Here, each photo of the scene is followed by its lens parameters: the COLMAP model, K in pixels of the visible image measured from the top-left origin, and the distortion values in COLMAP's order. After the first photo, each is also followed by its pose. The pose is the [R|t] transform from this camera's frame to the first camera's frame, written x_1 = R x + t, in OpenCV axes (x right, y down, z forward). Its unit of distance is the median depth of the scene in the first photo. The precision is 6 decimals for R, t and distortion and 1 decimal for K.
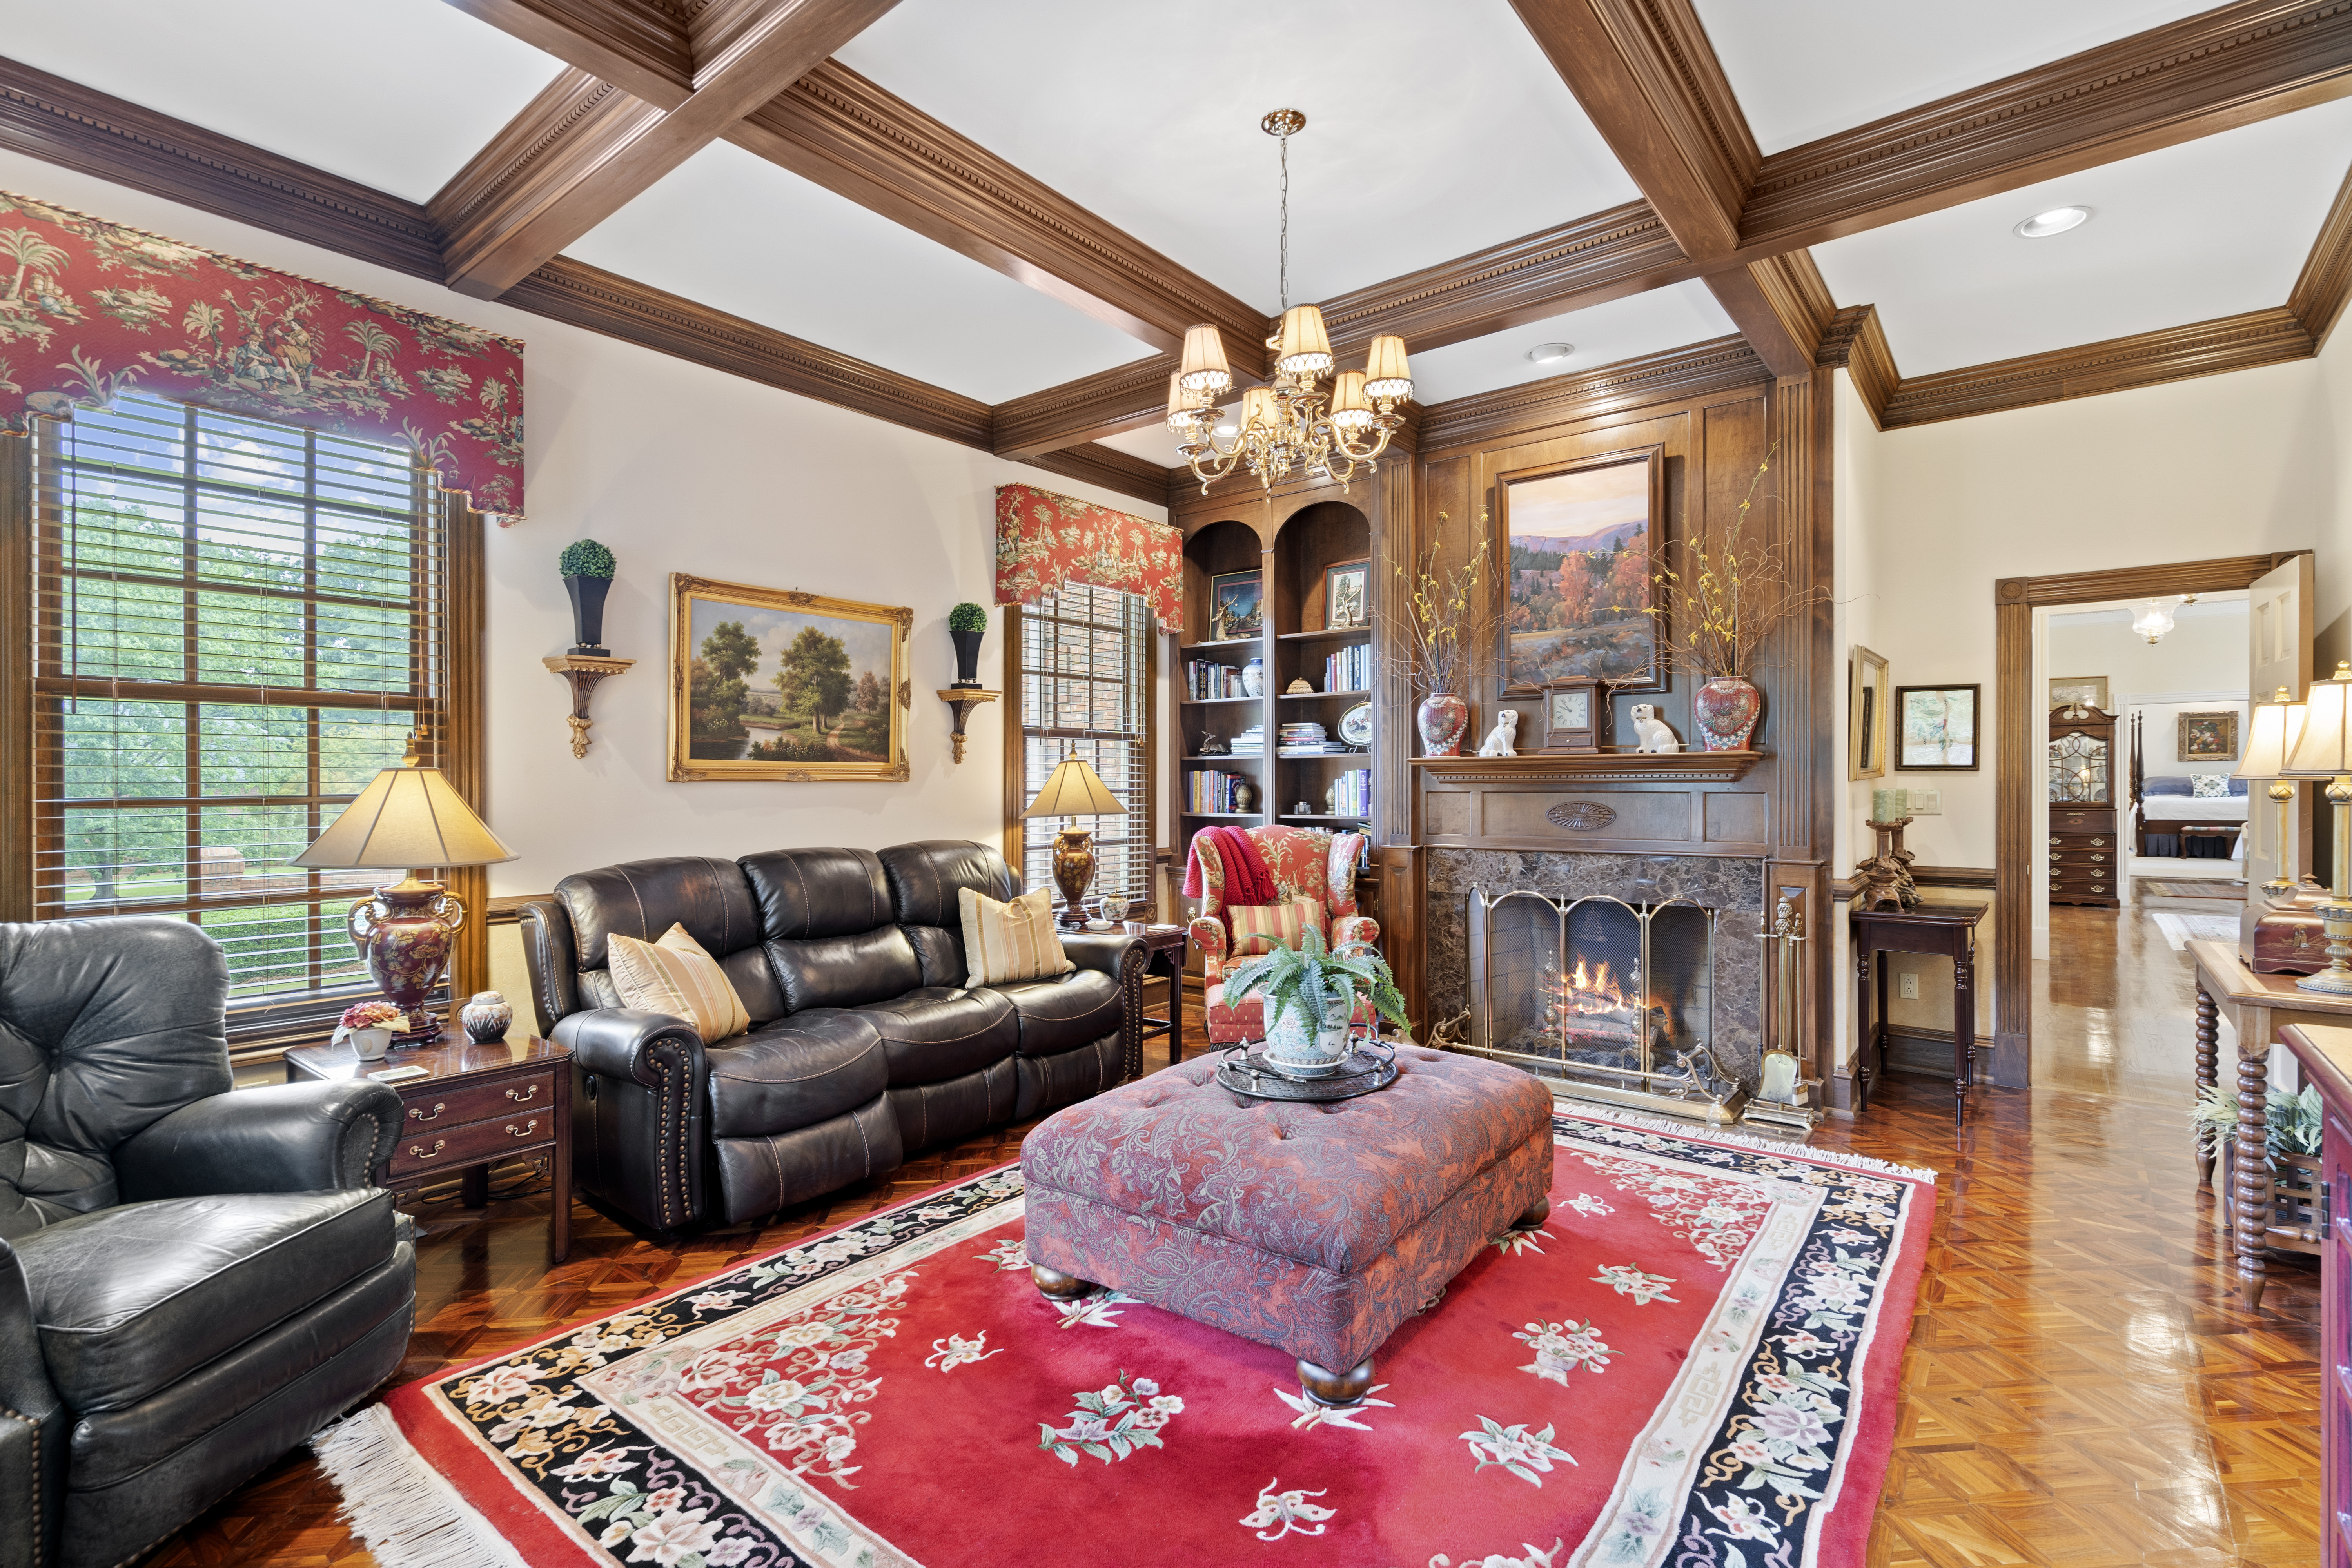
lens RADIAL K [[1075.6, 0, 1177.7], [0, 1075.6, 794.0], [0, 0, 1]] dist [-0.000635, 0.001200]
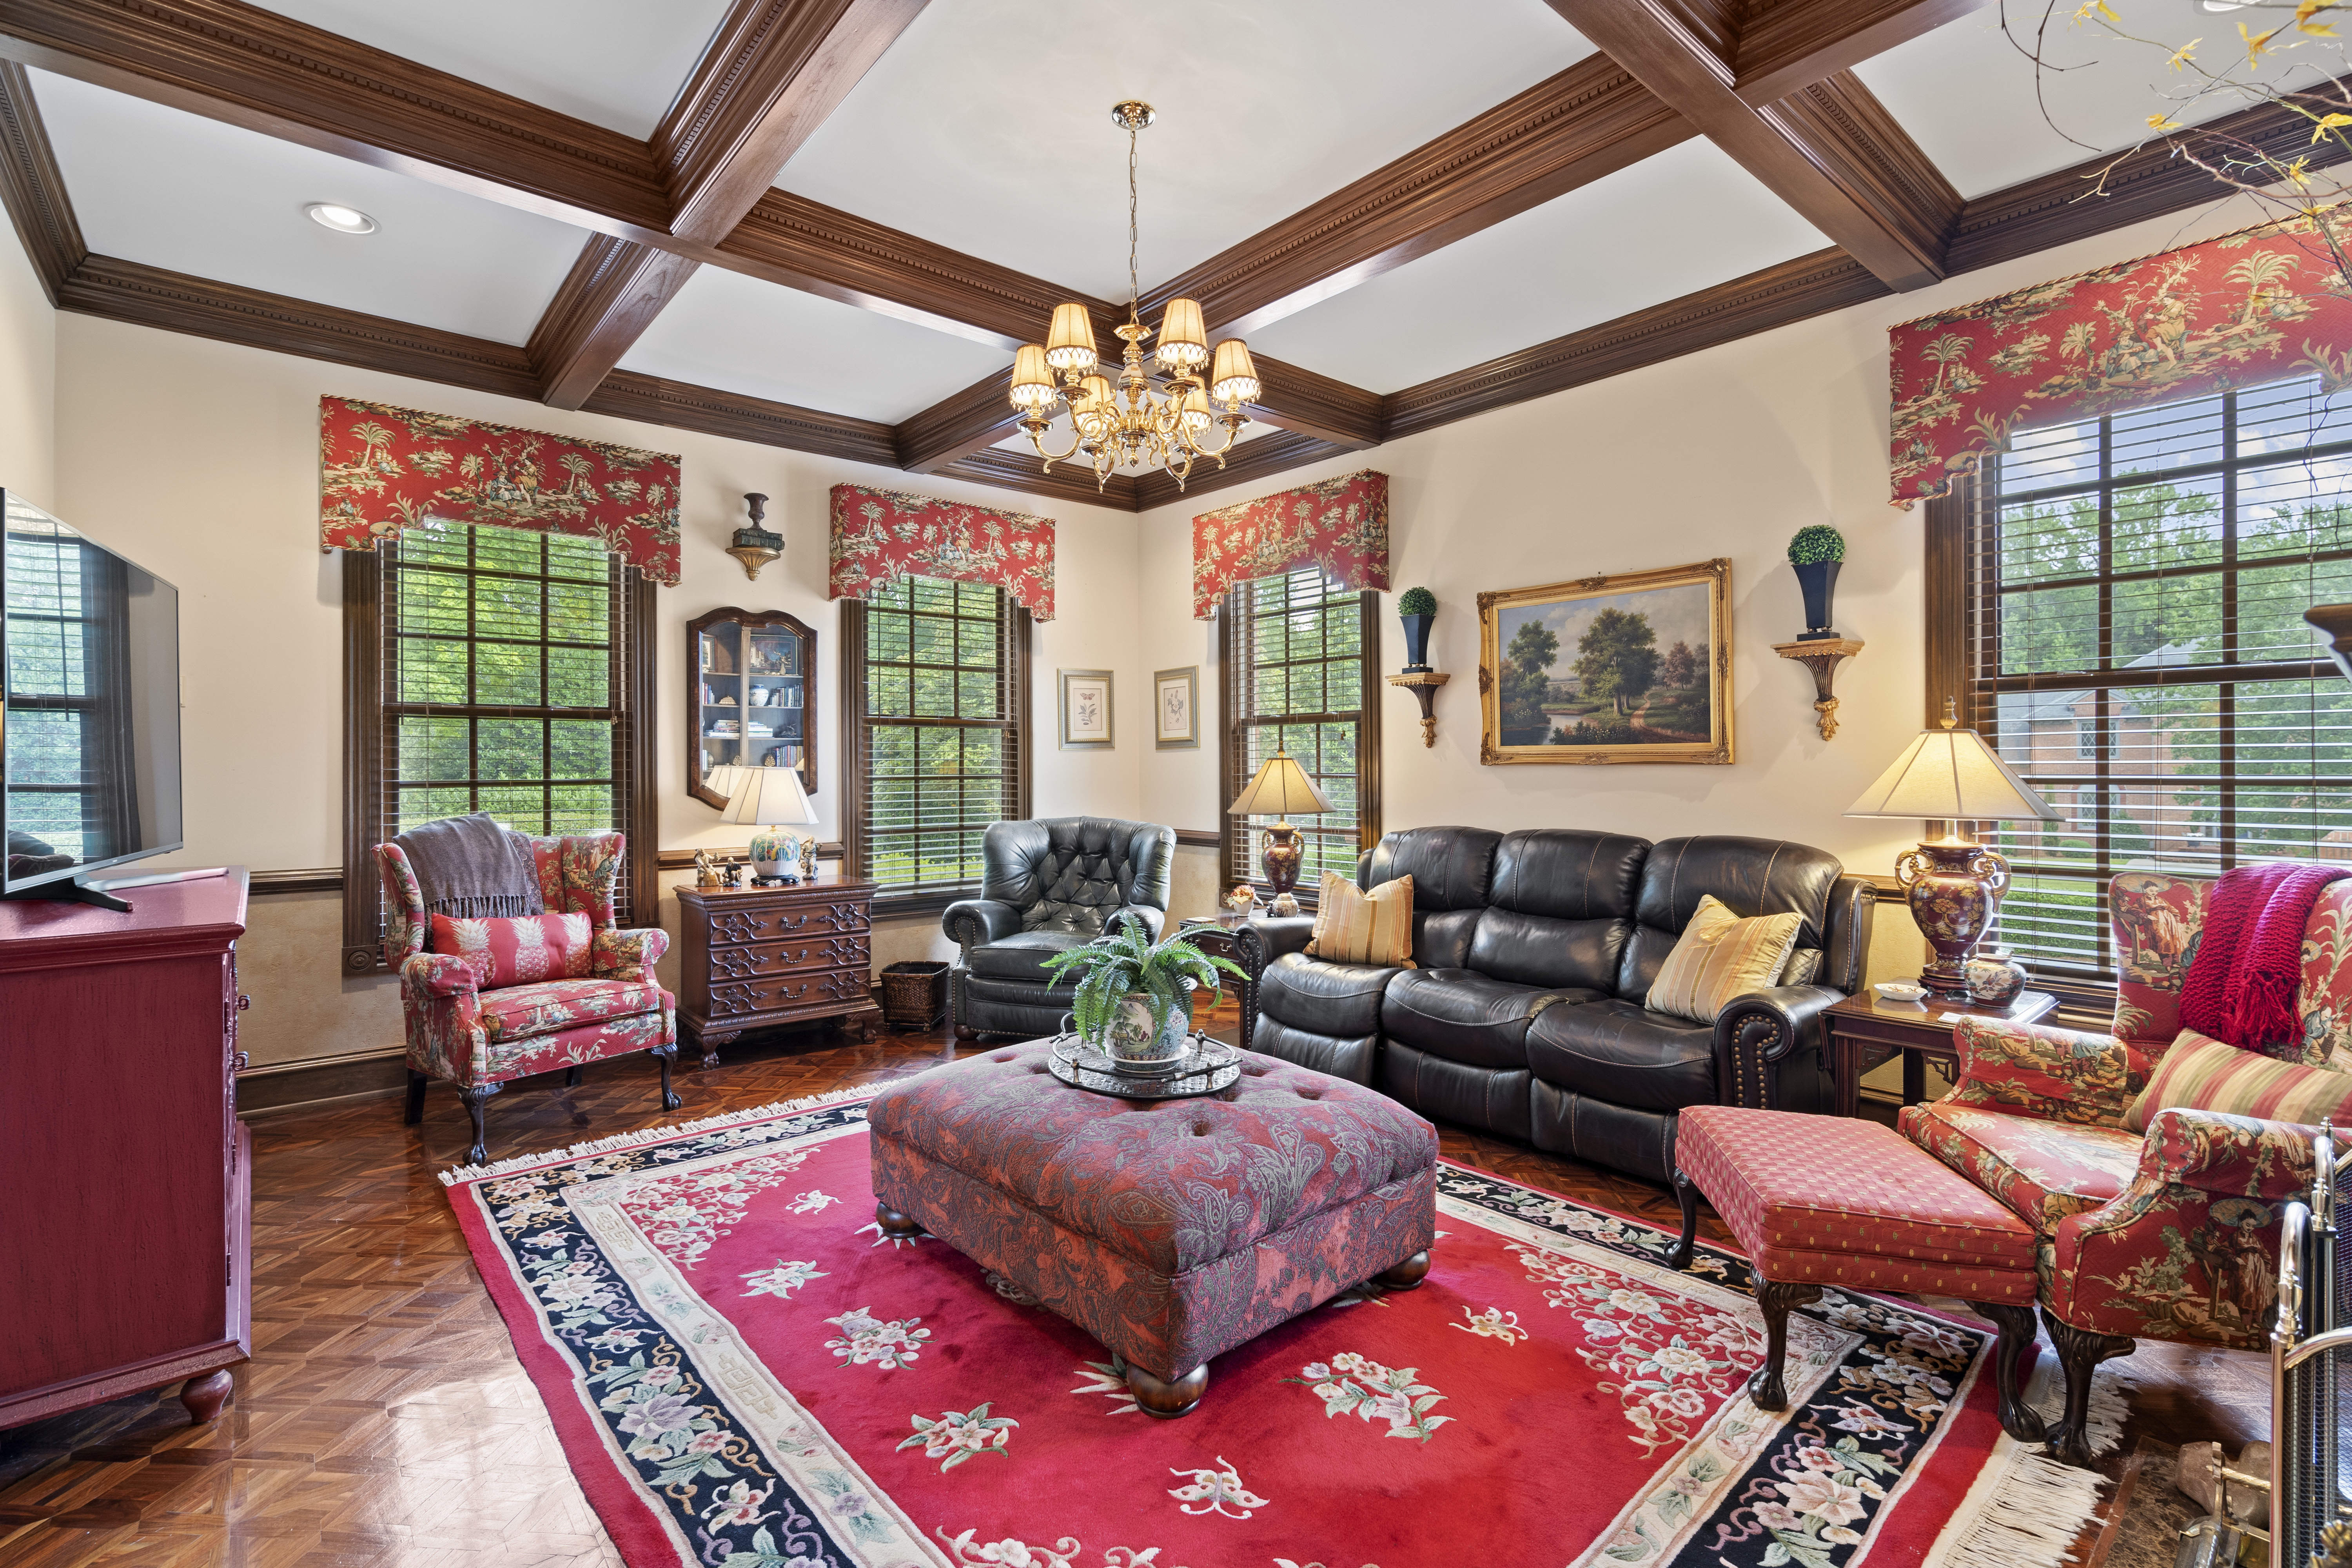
lens RADIAL K [[1075.6, 0, 1174.7], [0, 1075.6, 765.4], [0, 0, 1]] dist [-0.000635, 0.001200]
pose [[-0.182970, -0.000296, -0.983118, 0.937475], [-0.009402, 0.999955, 0.001449, -0.011633], [0.983074, 0.009508, -0.182965, 1.057321]]
